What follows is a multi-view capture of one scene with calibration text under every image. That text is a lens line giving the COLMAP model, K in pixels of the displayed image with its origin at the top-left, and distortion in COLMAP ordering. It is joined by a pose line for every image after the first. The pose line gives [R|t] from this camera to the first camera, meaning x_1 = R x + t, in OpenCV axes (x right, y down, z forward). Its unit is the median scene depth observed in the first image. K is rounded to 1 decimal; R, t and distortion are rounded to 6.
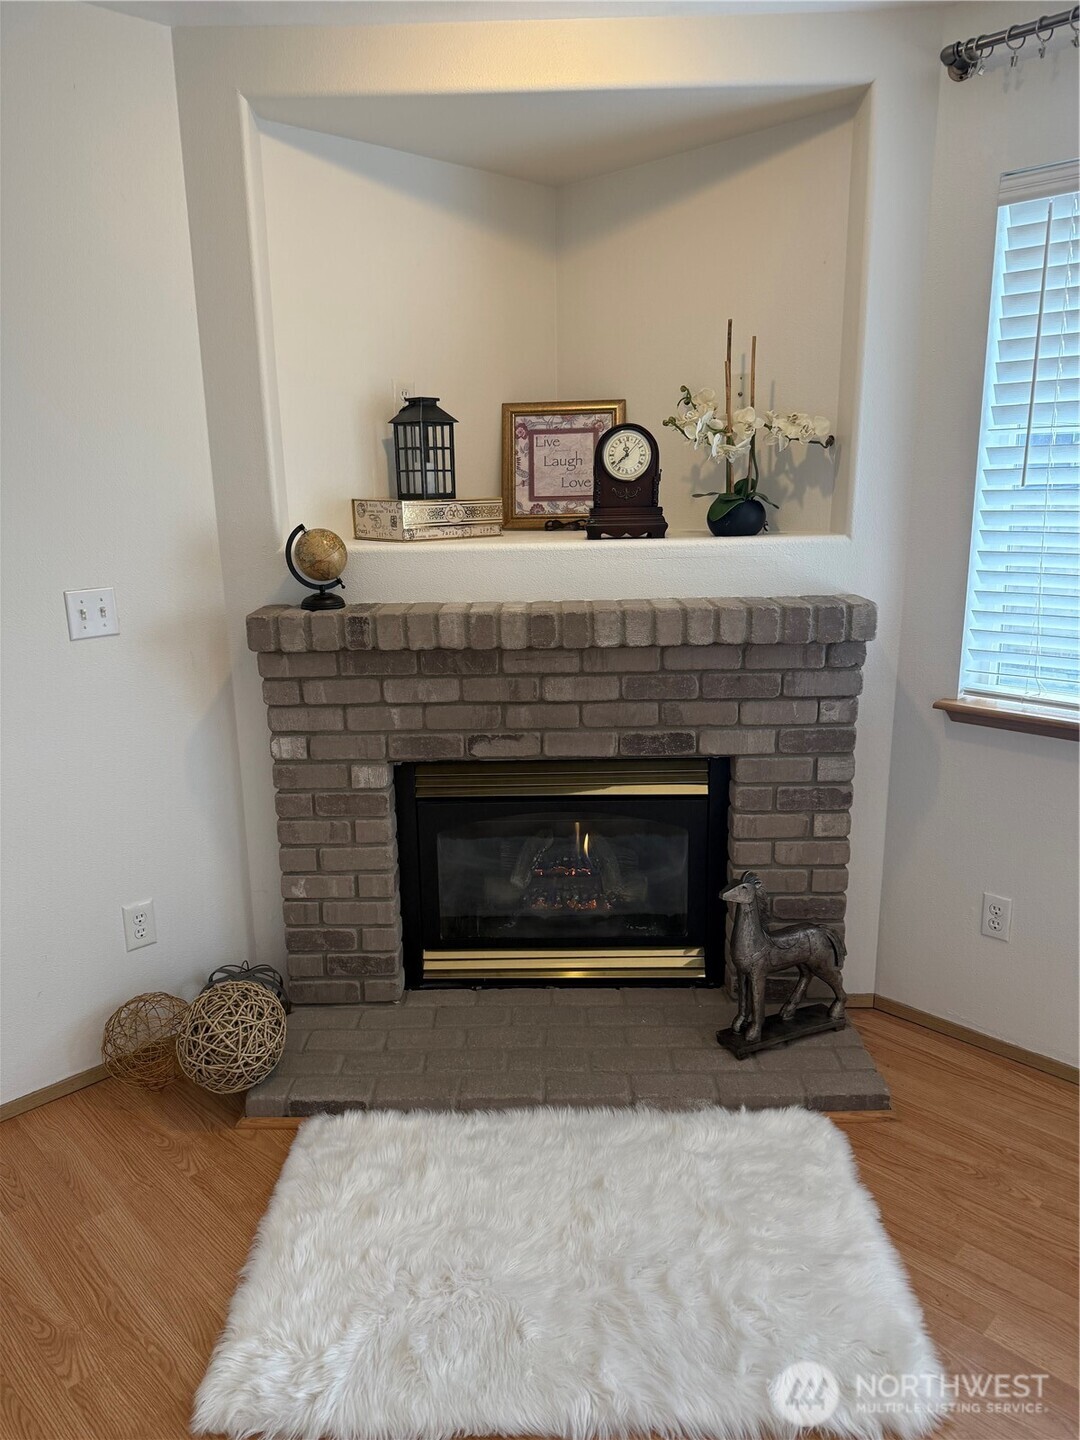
lens RADIAL K [[1011.2, 0, 533.8], [0, 1011.2, 711.2], [0, 0, 1]] dist [0.037713, -0.056272]
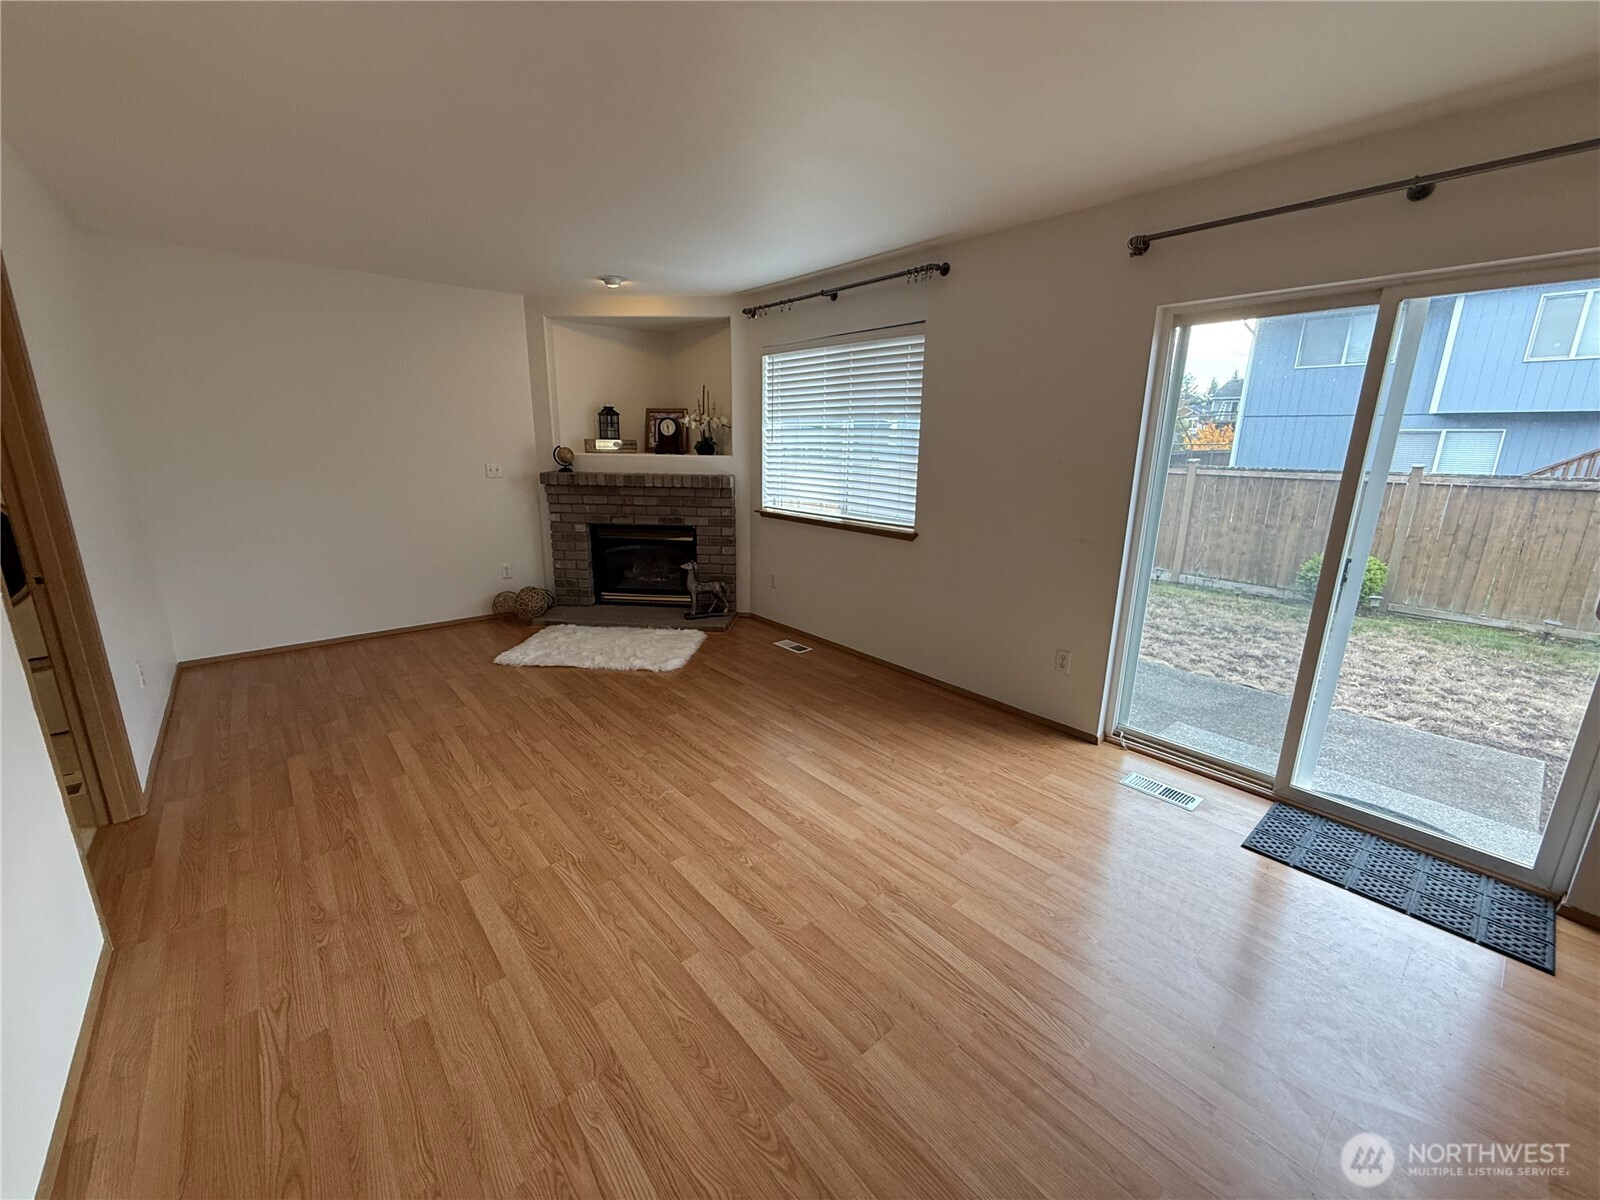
lens RADIAL K [[638.1, 0, 795.1], [0, 638.1, 590.2], [0, 0, 1]] dist [0.000220, -0.000002]
pose [[0.997143, 0.048953, -0.057533, 0.622008], [-0.049125, 0.998791, -0.001563, 0.228005], [0.057387, 0.004385, 0.998342, -0.922316]]
